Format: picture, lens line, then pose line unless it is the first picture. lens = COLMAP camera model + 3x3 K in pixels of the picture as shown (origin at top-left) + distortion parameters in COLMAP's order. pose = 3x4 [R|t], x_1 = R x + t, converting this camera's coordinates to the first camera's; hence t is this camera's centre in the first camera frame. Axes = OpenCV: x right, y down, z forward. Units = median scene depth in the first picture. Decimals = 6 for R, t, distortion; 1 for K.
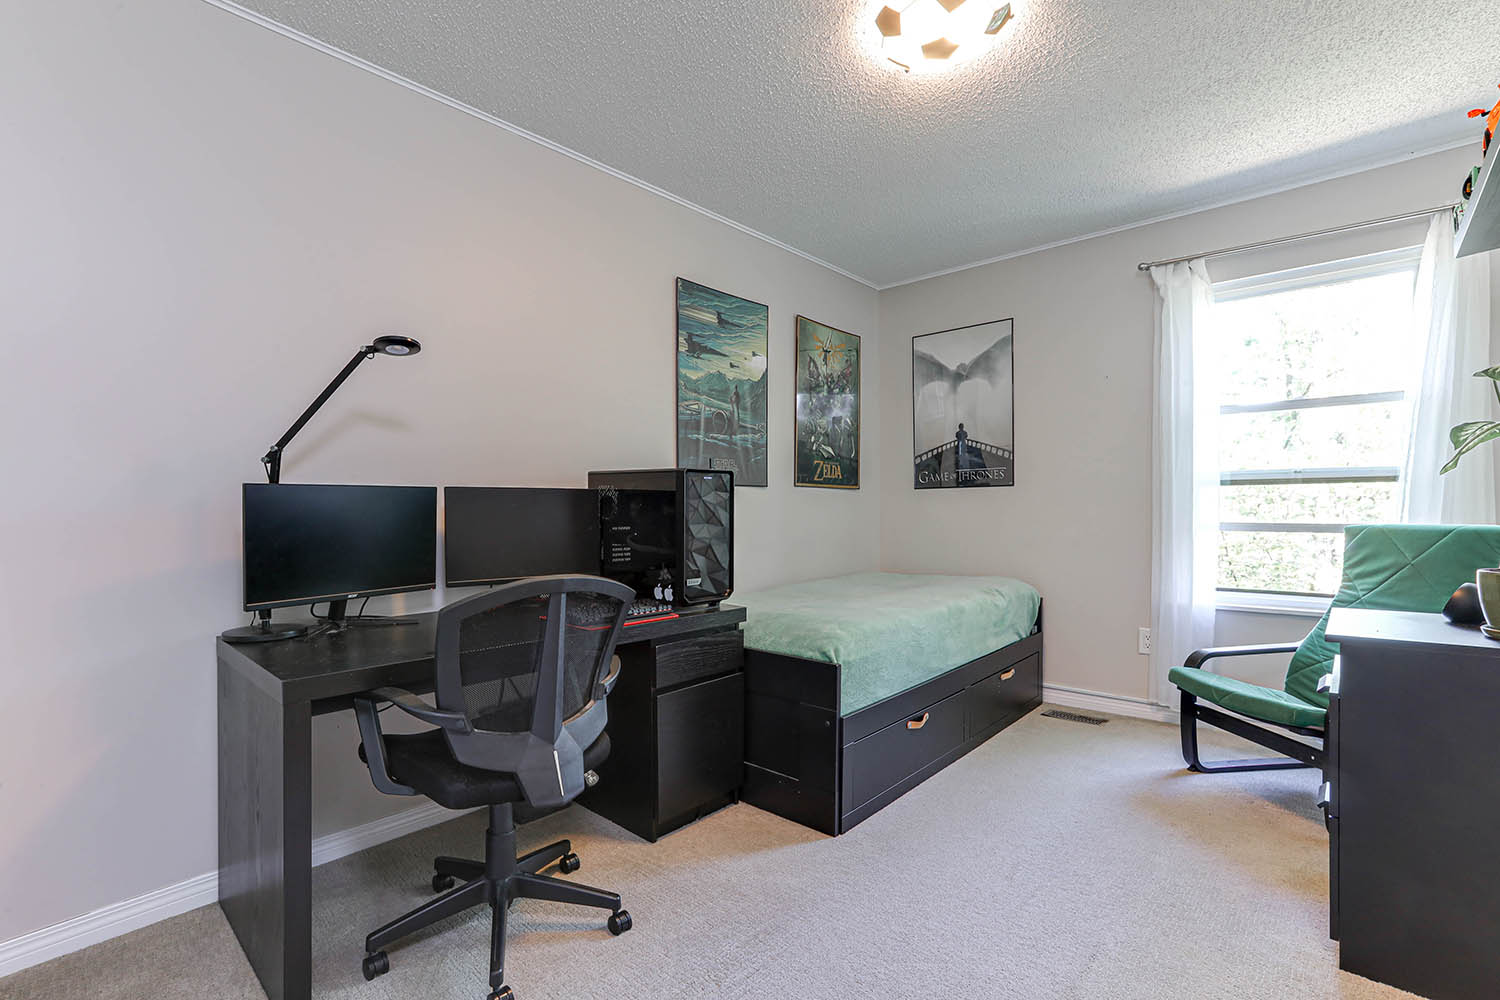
lens RADIAL K [[701.5, 0, 729.4], [0, 701.5, 527.2], [0, 0, 1]] dist [-0.031495, 0.018112]
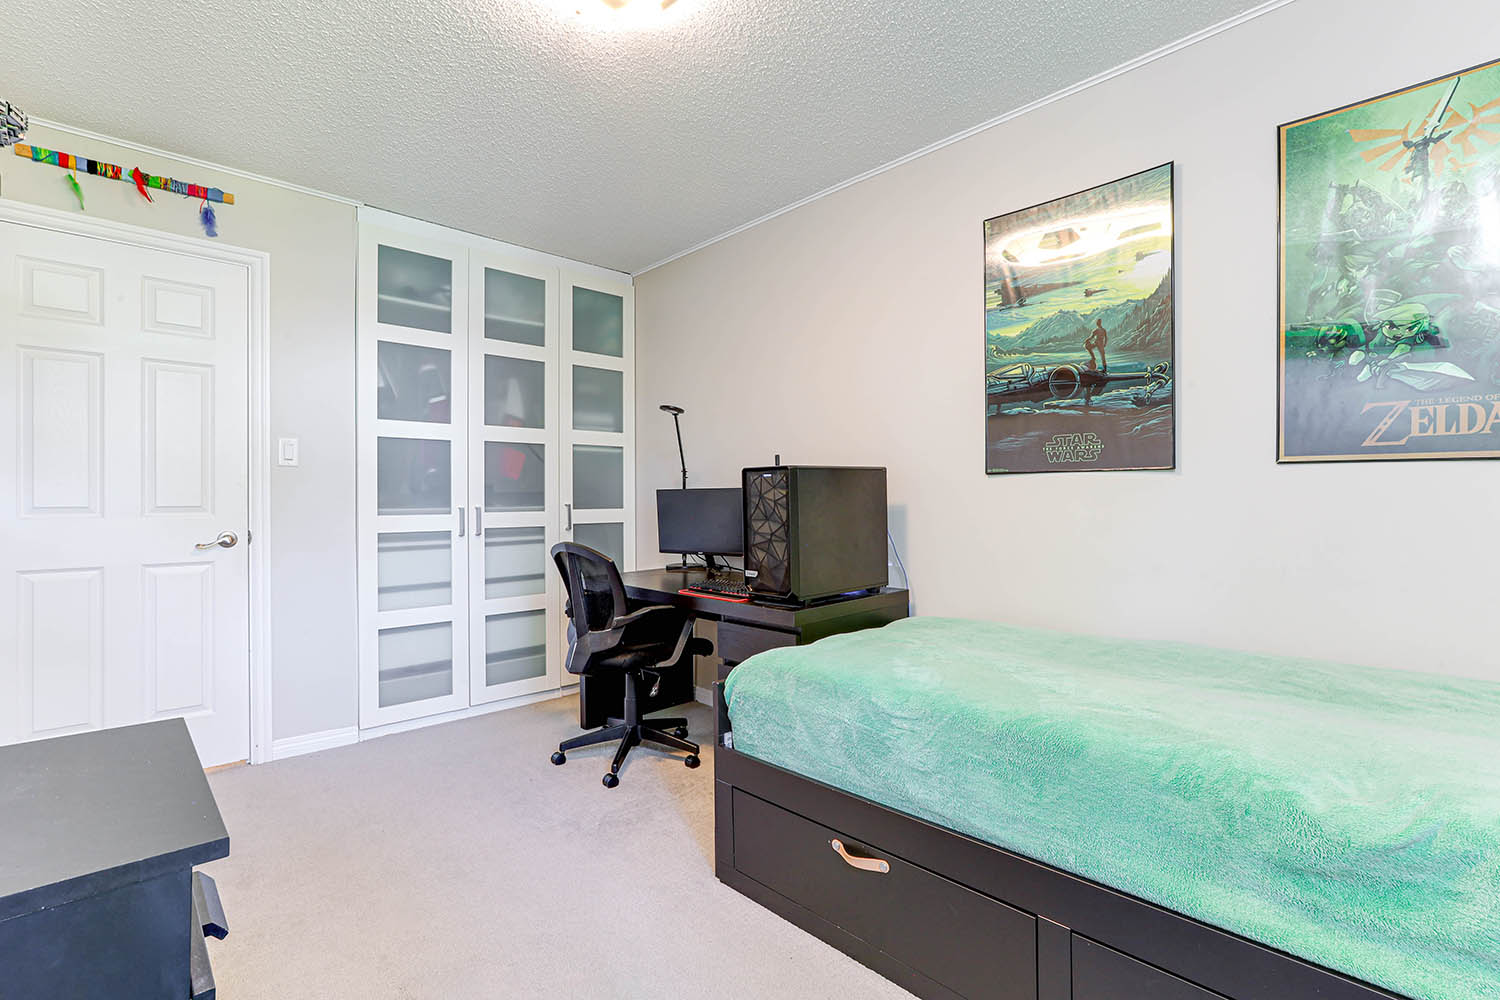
lens RADIAL K [[675.0, 0, 747.9], [0, 675.0, 503.4], [0, 0, 1]] dist [-0.042356, 0.022543]
pose [[-0.063396, 0.009194, -0.997946, 0.679371], [-0.027779, 0.999554, 0.010973, -0.027635], [0.997602, 0.028418, -0.063112, 0.735835]]
